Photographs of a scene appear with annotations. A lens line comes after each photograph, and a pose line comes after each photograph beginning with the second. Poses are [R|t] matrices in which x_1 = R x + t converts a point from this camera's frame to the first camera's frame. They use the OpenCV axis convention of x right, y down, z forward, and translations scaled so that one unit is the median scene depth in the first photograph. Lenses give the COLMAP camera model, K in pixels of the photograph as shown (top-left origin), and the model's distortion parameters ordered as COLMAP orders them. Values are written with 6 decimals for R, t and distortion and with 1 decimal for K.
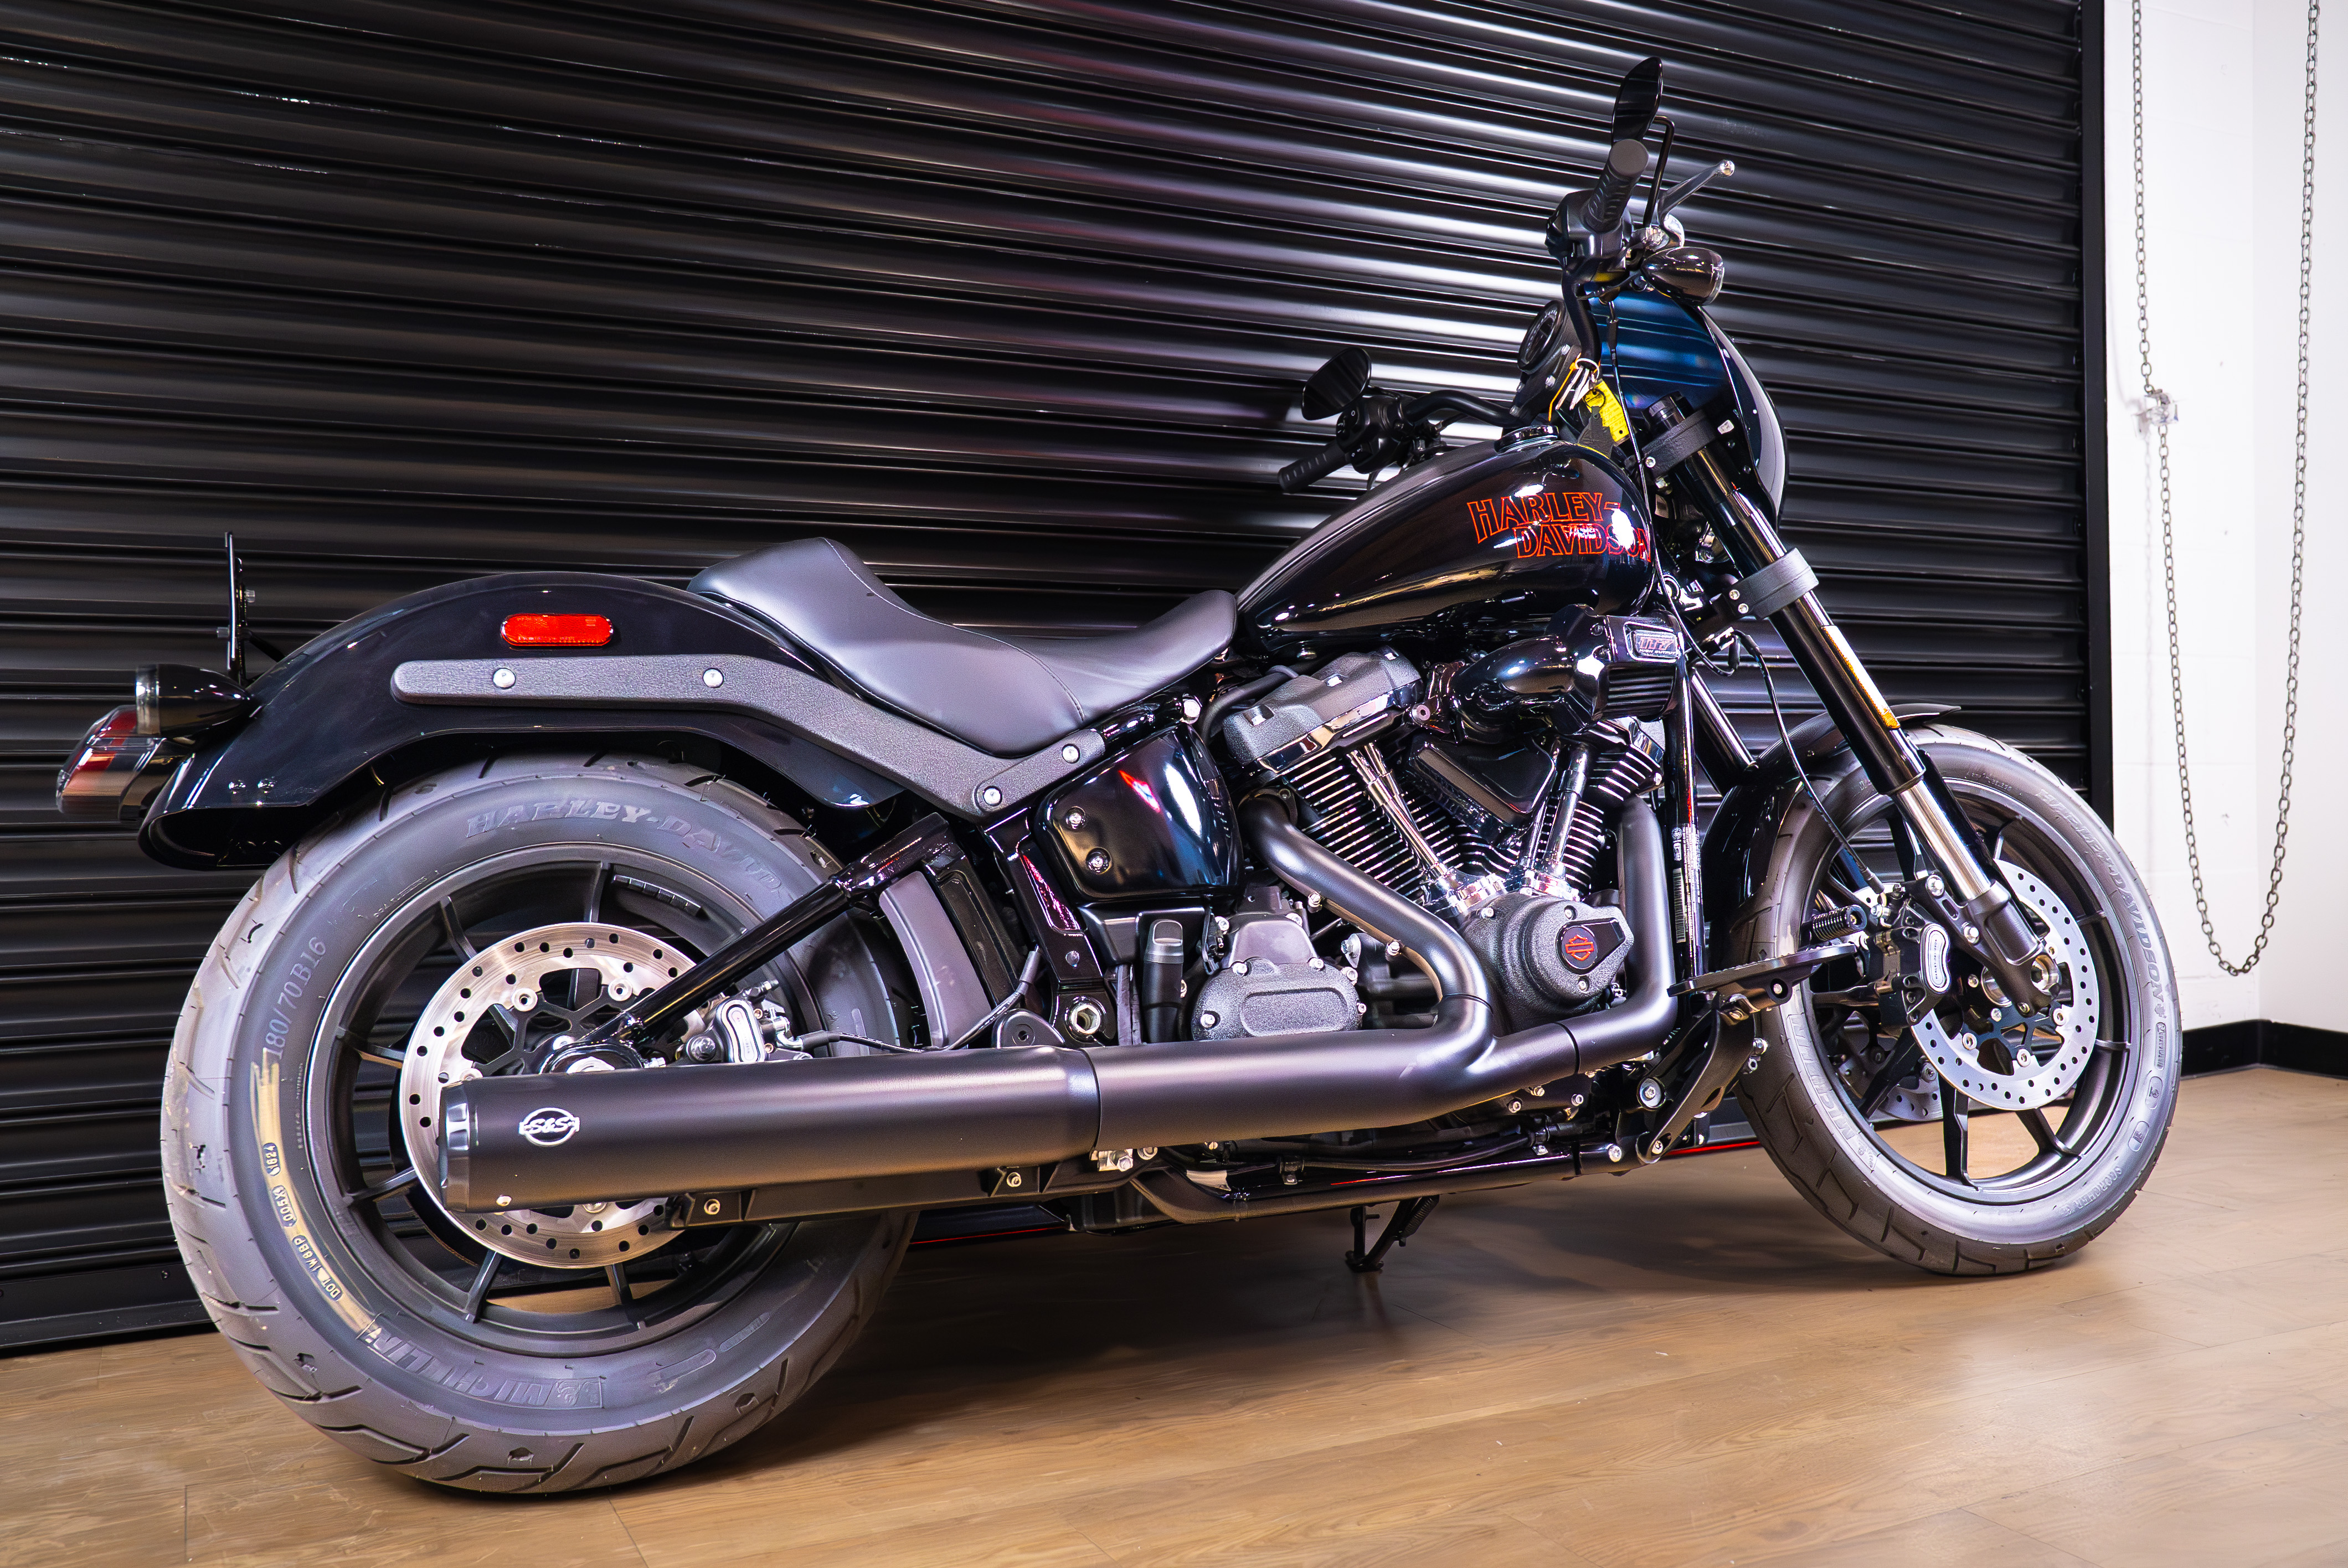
lens RADIAL K [[1936.0, 0, 1146.1], [0, 1936.0, 753.1], [0, 0, 1]] dist [-0.058560, 0.072918]
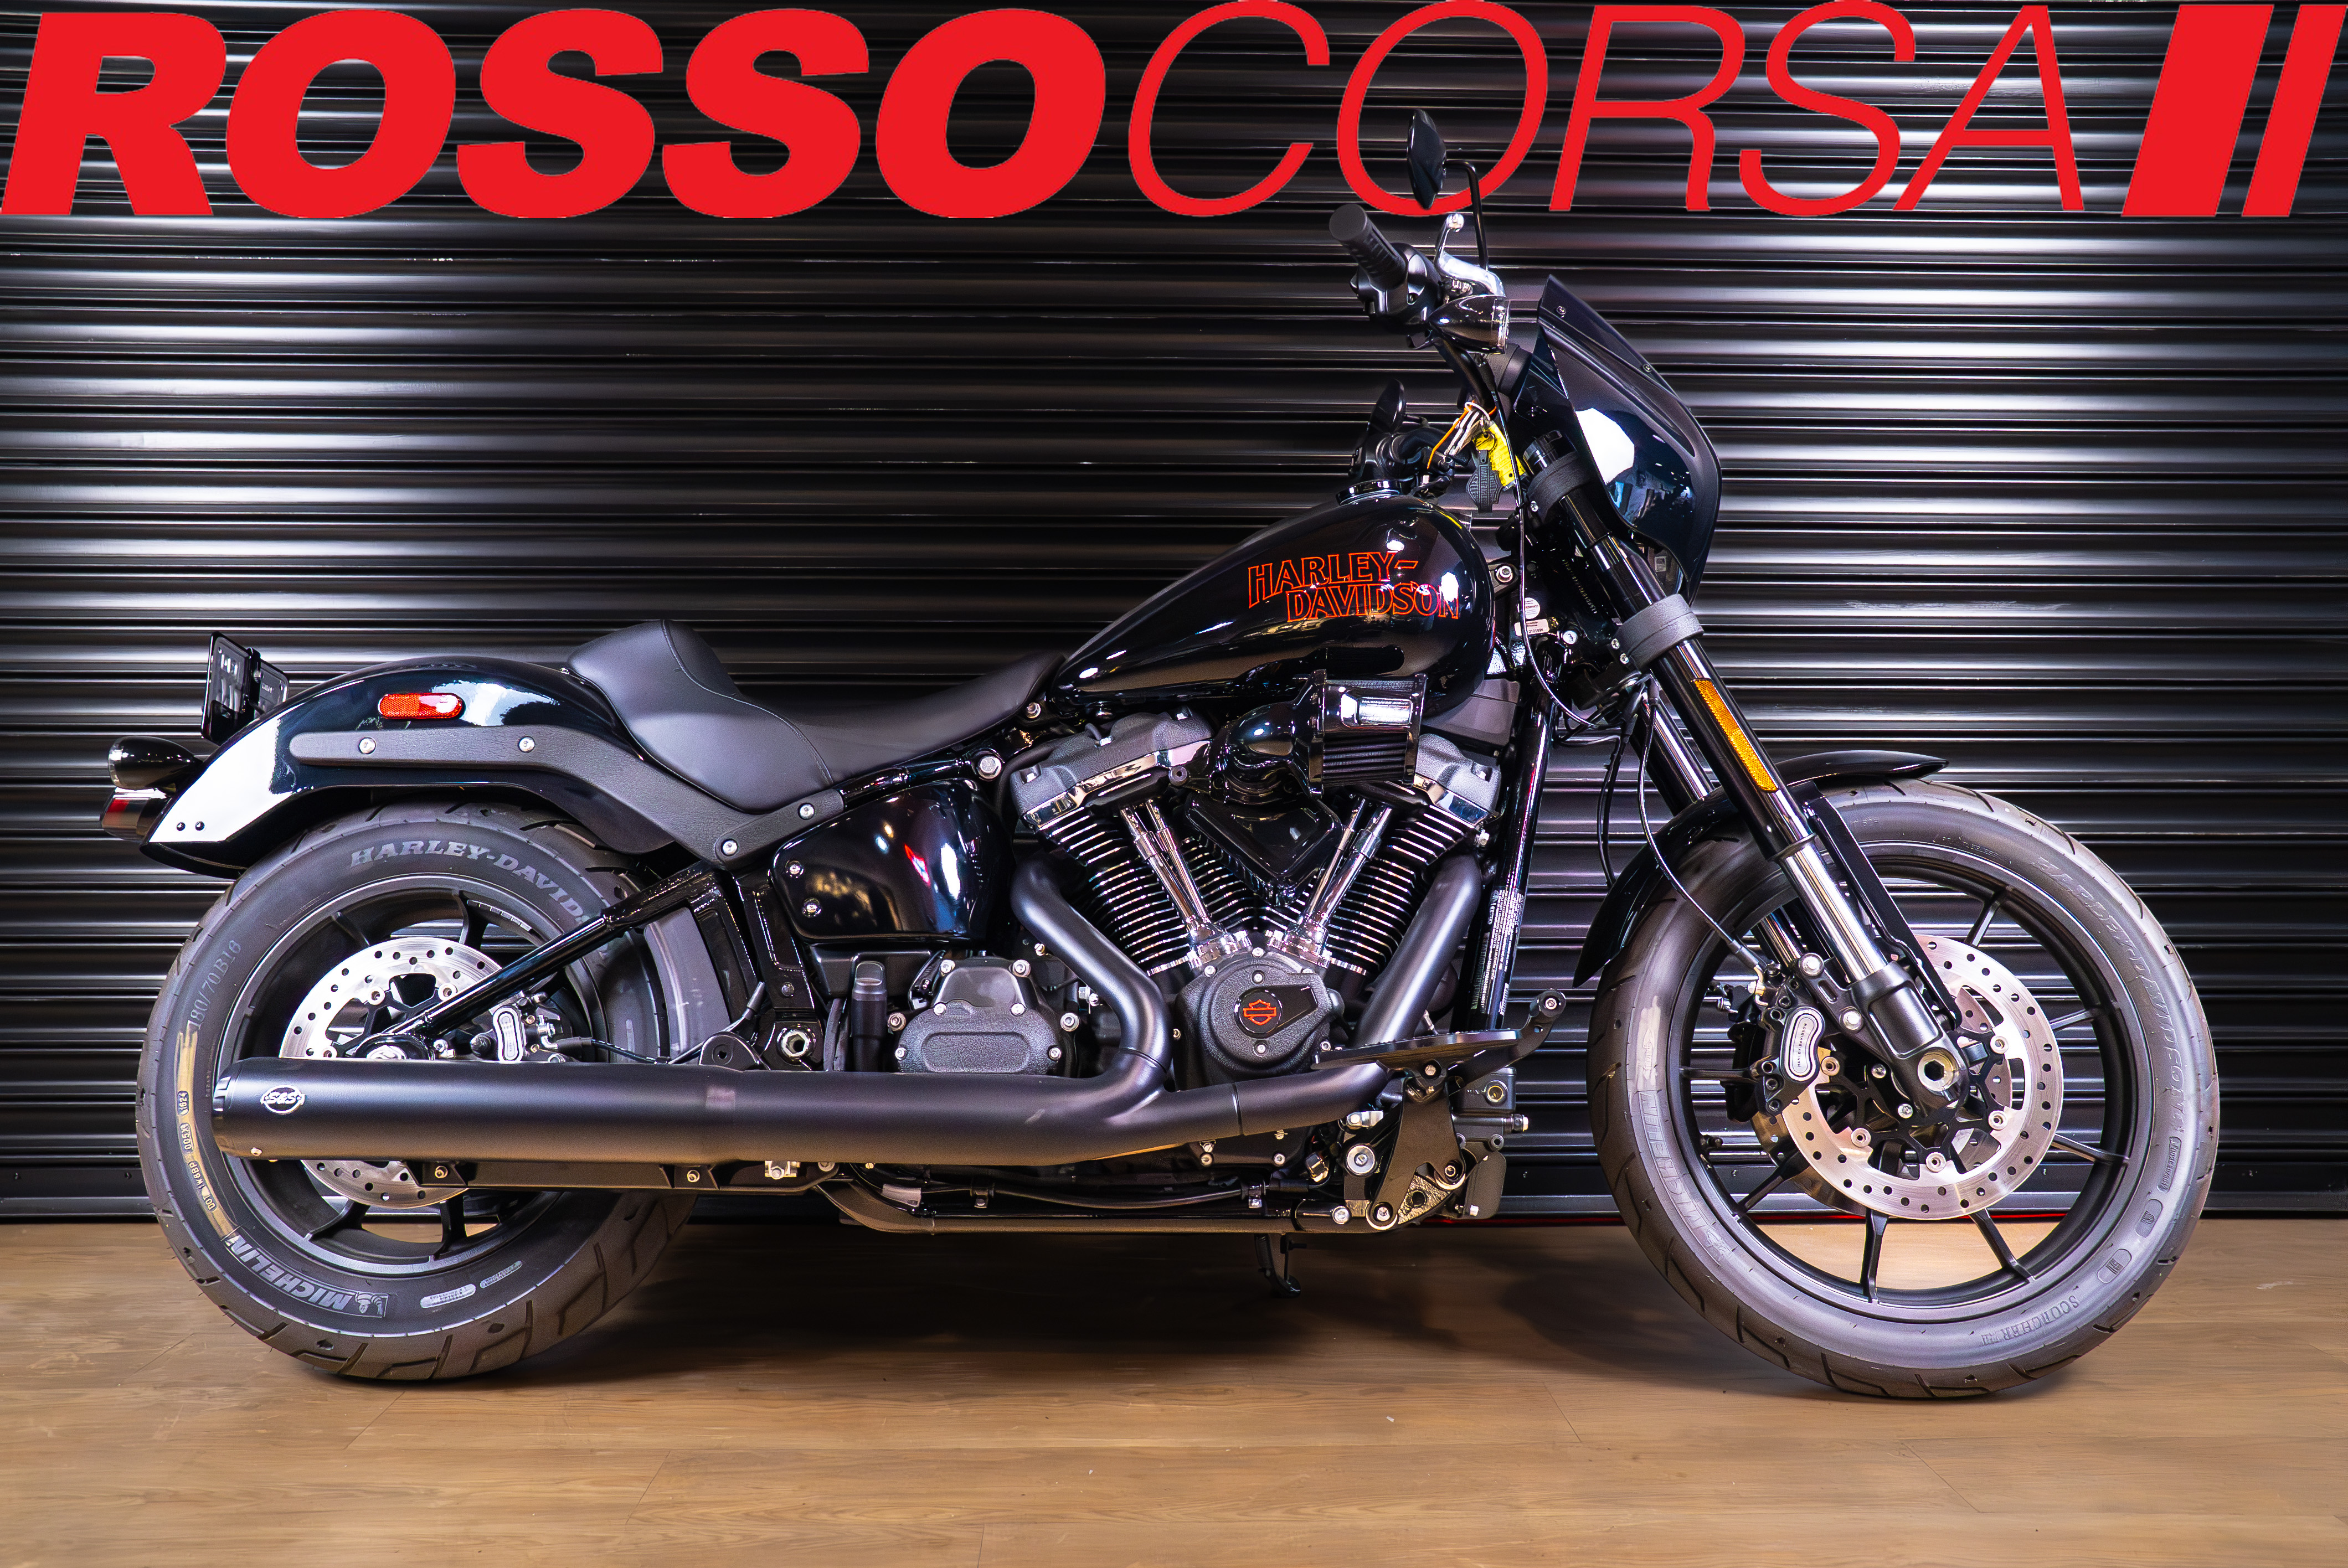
lens RADIAL K [[1936.0, 0, 1175.0], [0, 1936.0, 765.3], [0, 0, 1]] dist [-0.058560, 0.072918]
pose [[0.907740, 0.019418, -0.419084, 0.643727], [-0.006820, 0.999479, 0.031538, -0.064848], [0.419478, -0.025770, 0.907400, 0.058486]]
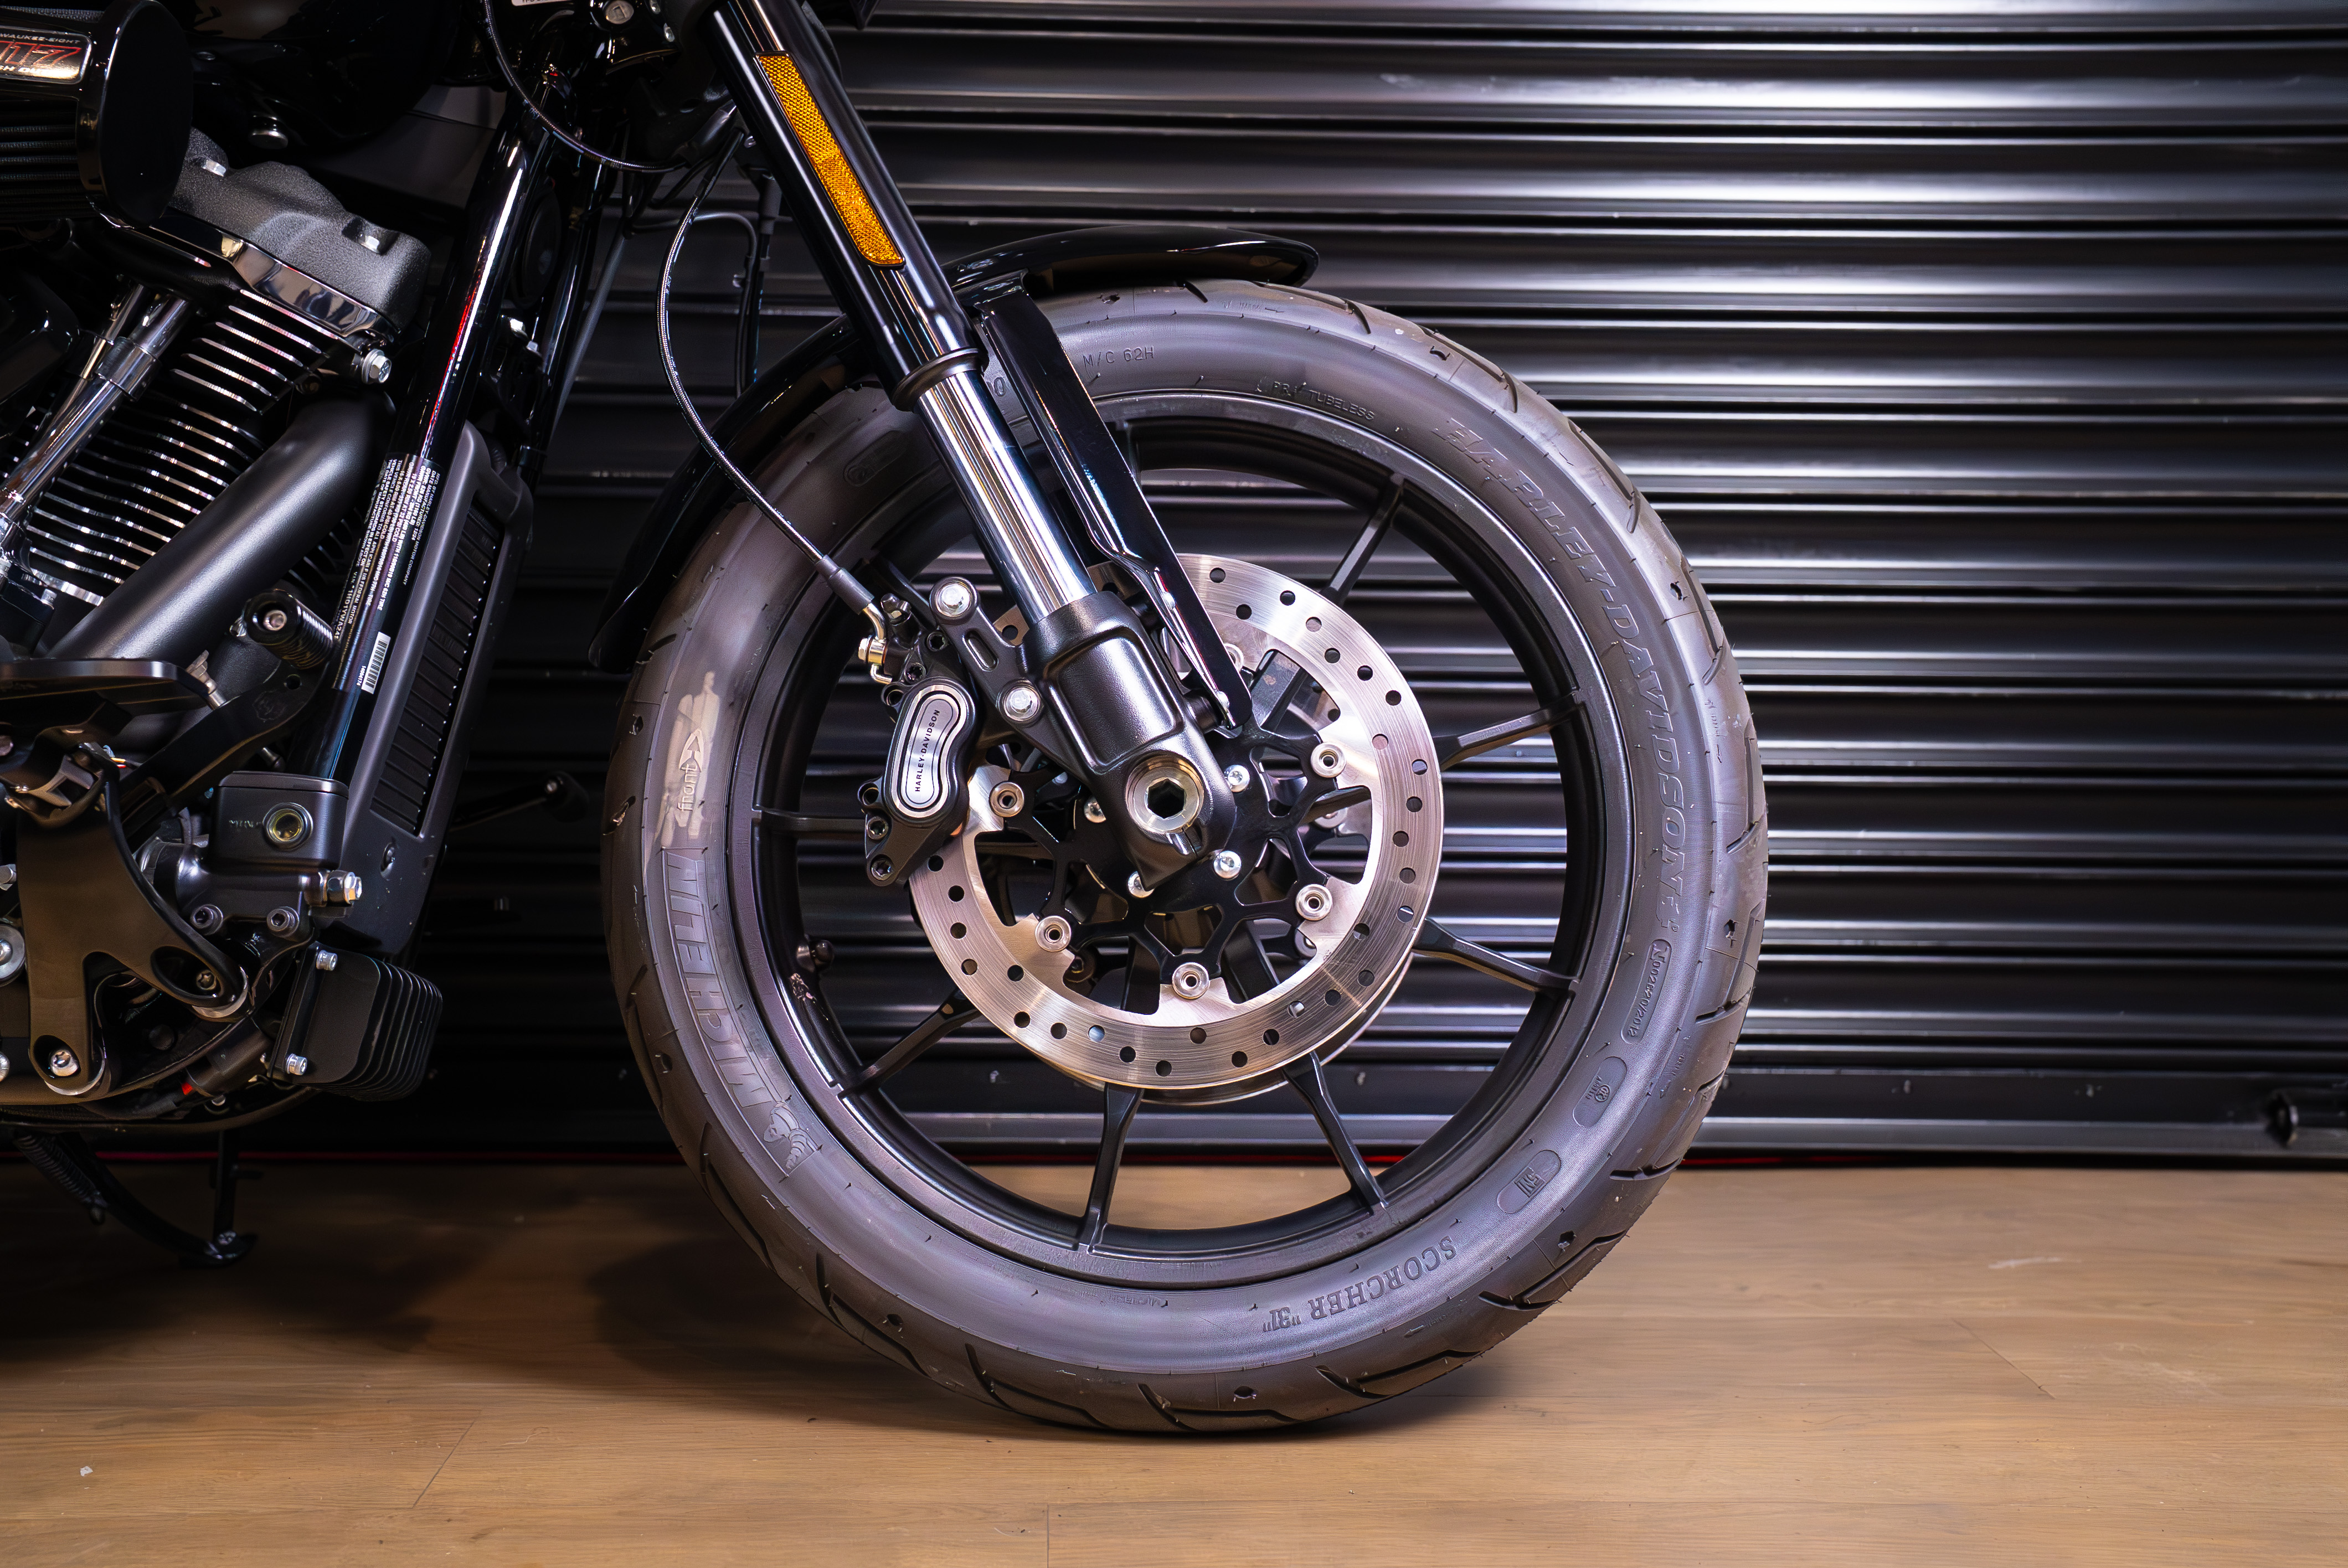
lens RADIAL K [[2678.0, 0, 1114.7], [0, 2678.0, 755.0], [0, 0, 1]] dist [0.097050, 0.000000]
pose [[0.912985, 0.044844, -0.405520, 0.892170], [-0.016976, 0.997256, 0.072060, 0.073713], [0.407639, -0.058906, 0.911241, 0.510796]]
